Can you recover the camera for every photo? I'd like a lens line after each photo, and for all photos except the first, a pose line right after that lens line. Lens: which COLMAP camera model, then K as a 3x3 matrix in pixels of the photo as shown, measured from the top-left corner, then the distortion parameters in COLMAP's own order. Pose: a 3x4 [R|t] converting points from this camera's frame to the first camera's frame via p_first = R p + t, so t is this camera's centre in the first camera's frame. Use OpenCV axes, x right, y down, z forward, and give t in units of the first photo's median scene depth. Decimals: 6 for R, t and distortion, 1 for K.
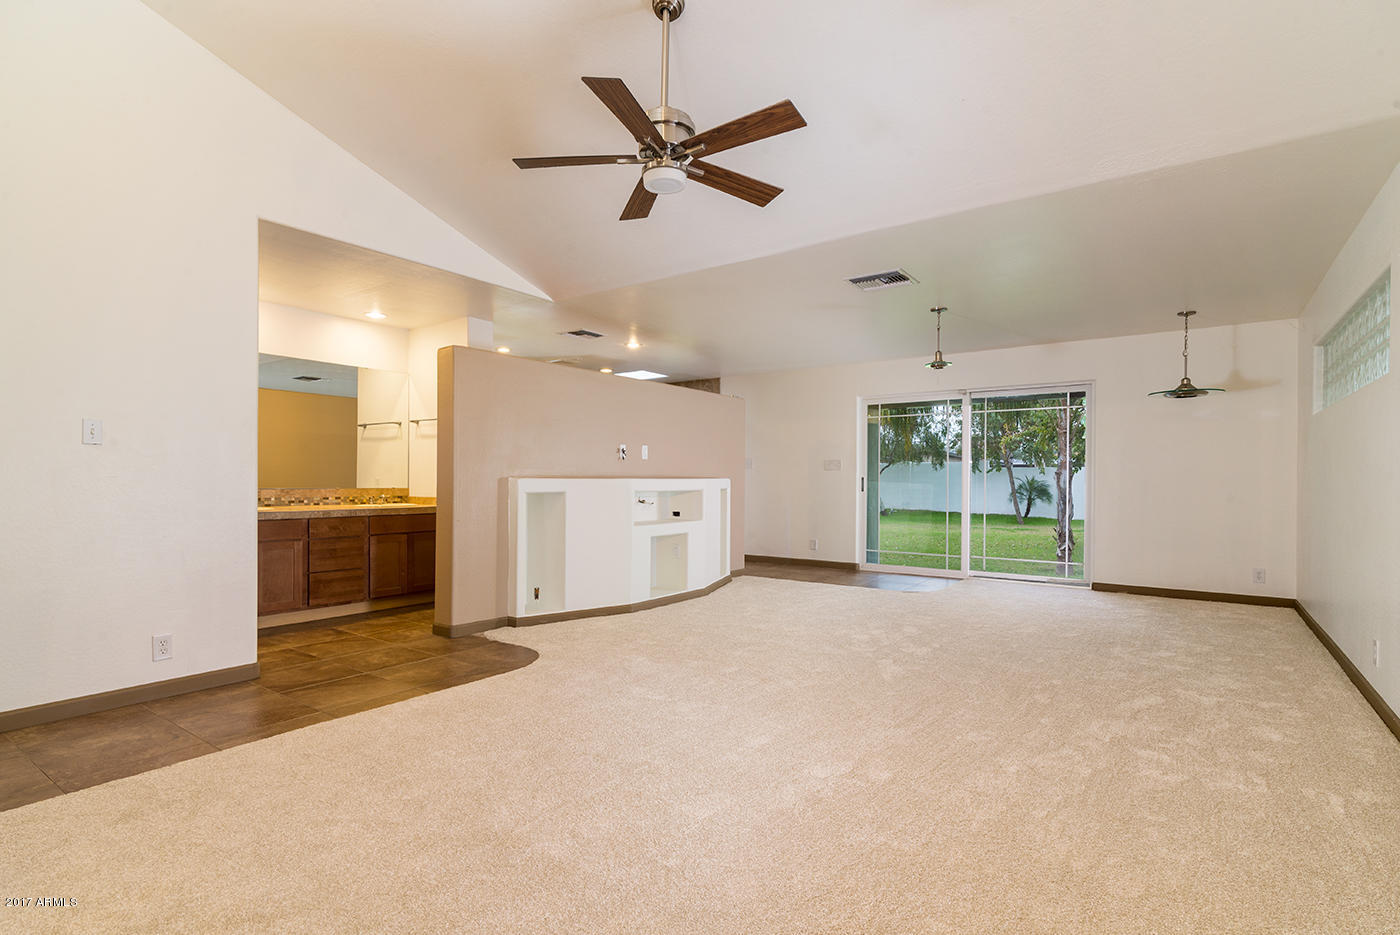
lens RADIAL K [[698.1, 0, 693.4], [0, 698.1, 480.0], [0, 0, 1]] dist [0.003797, 0.000599]
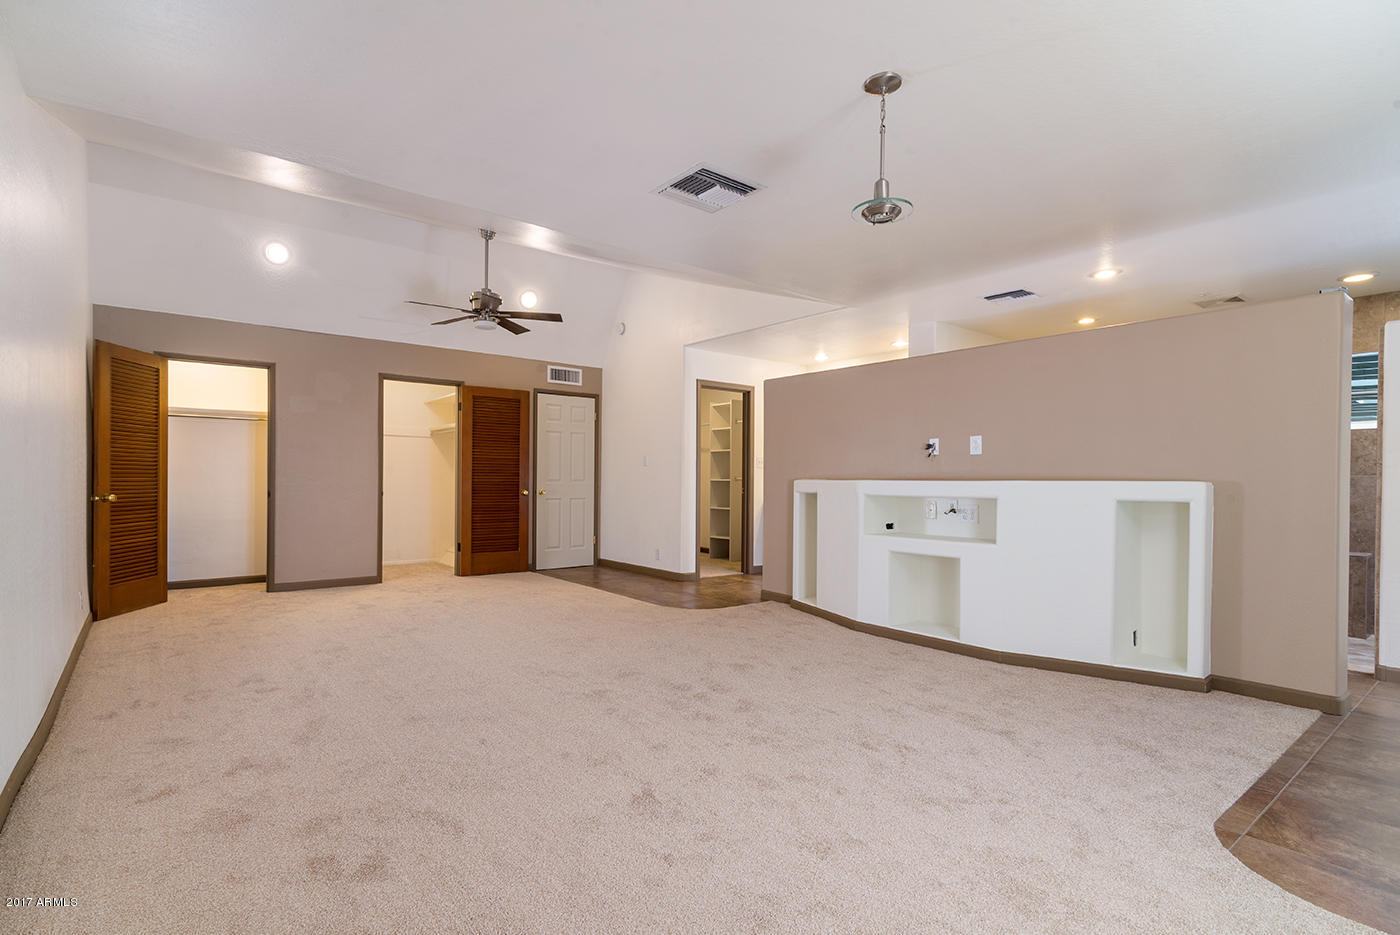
lens RADIAL K [[698.1, 0, 693.4], [0, 698.1, 480.0], [0, 0, 1]] dist [0.003797, 0.000599]
pose [[-0.290641, 0.001847, -0.956830, 0.763741], [-0.003575, 0.999989, 0.003016, -0.003833], [0.956826, 0.004297, -0.290631, 0.982895]]
